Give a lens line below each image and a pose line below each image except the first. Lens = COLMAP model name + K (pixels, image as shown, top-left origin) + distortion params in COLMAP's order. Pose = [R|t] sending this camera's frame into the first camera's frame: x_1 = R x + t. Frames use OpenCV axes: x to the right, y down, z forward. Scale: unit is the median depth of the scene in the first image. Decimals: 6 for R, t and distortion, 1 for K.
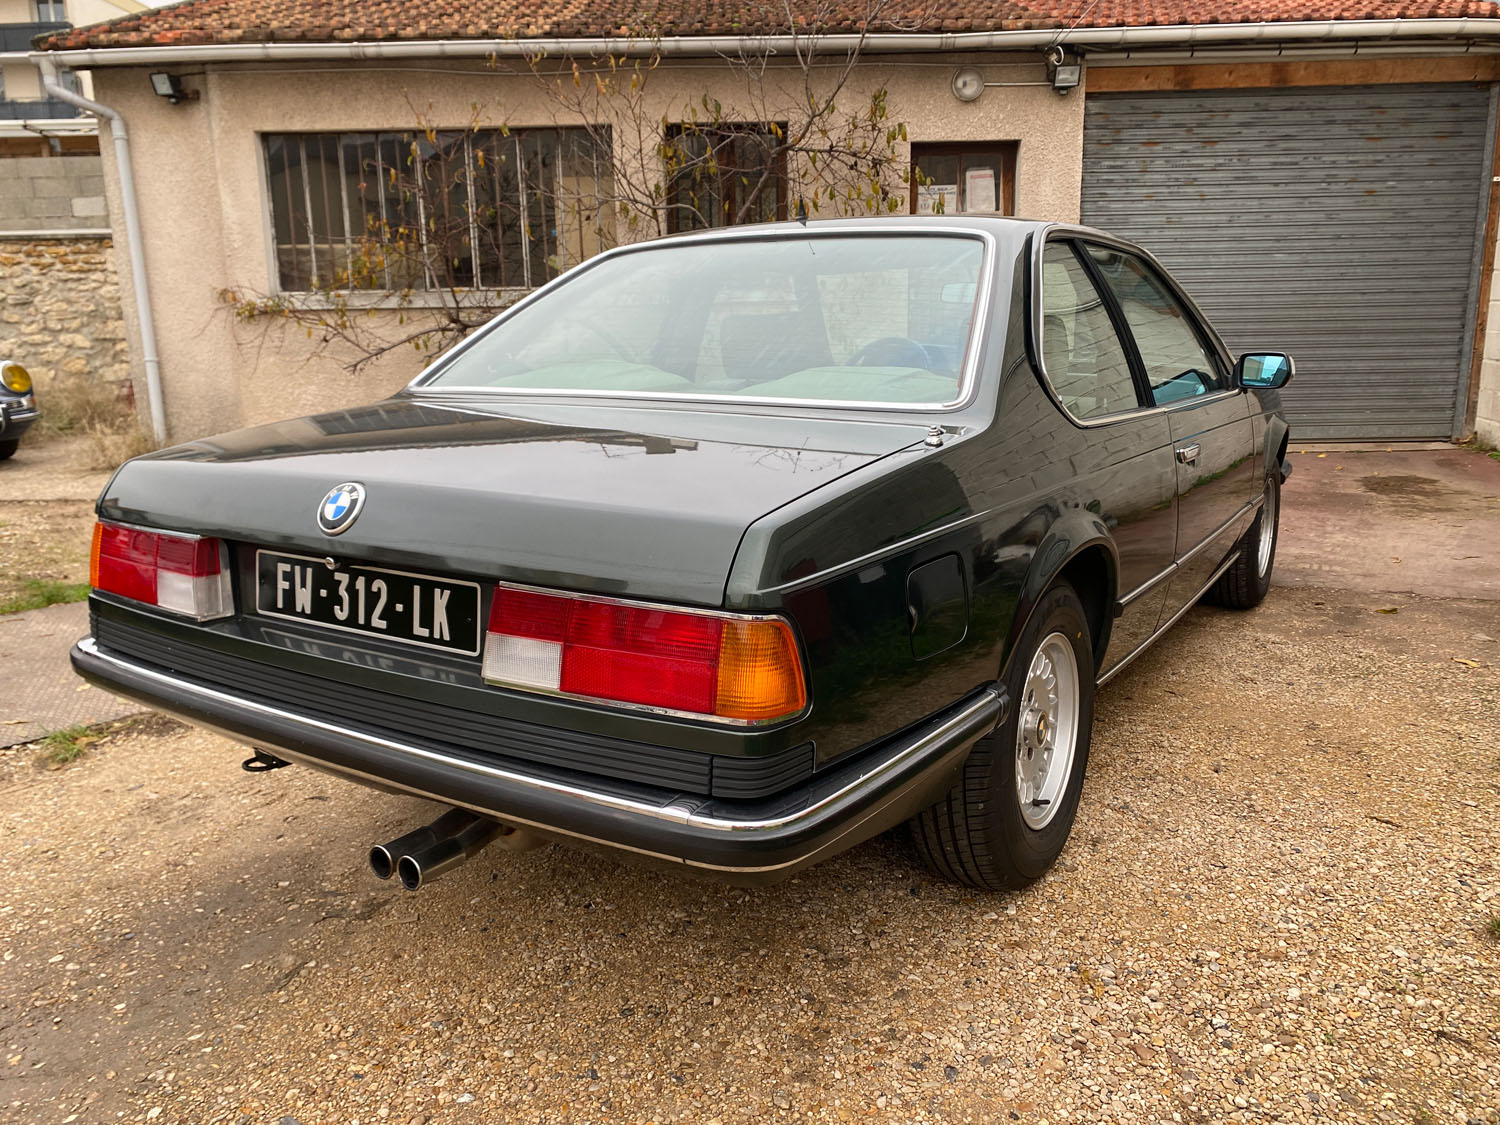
lens RADIAL K [[1164.0, 0, 745.6], [0, 1164.0, 562.8], [0, 0, 1]] dist [0.011604, 0.002624]
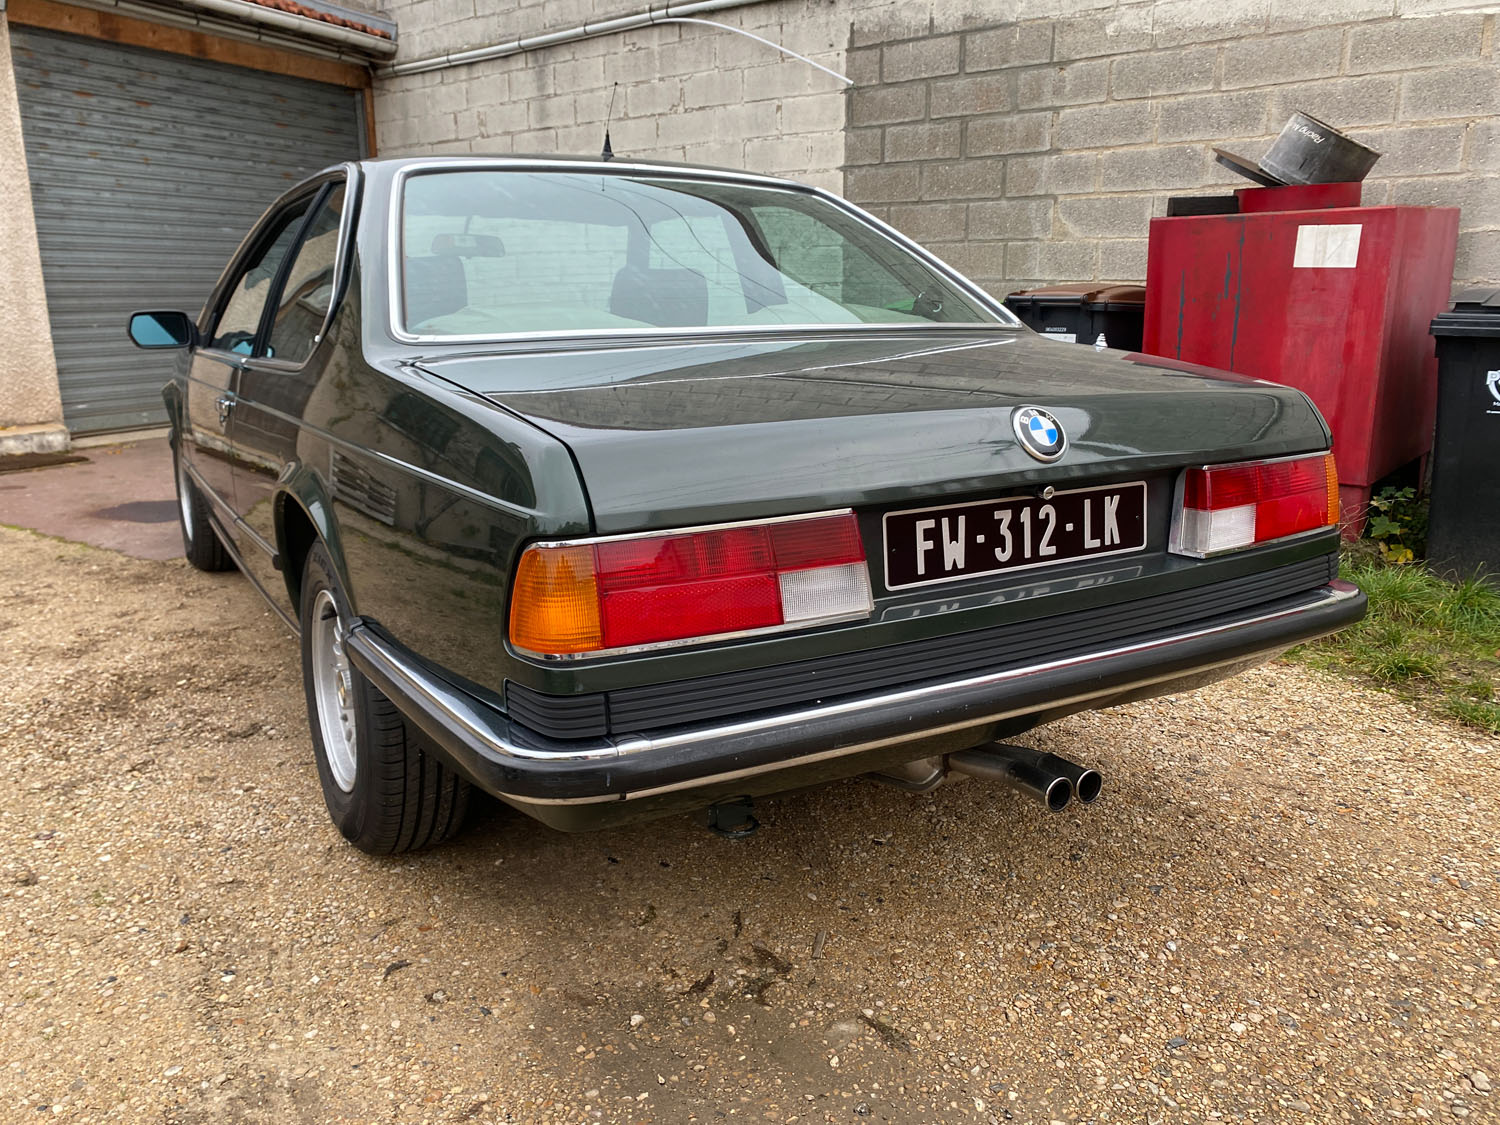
lens RADIAL K [[1164.0, 0, 745.6], [0, 1164.0, 562.8], [0, 0, 1]] dist [0.011604, 0.002624]
pose [[0.438236, -0.192065, 0.878100, -0.295902], [0.184727, 0.975296, 0.121132, -0.023509], [-0.879673, 0.109124, 0.462889, 0.180324]]
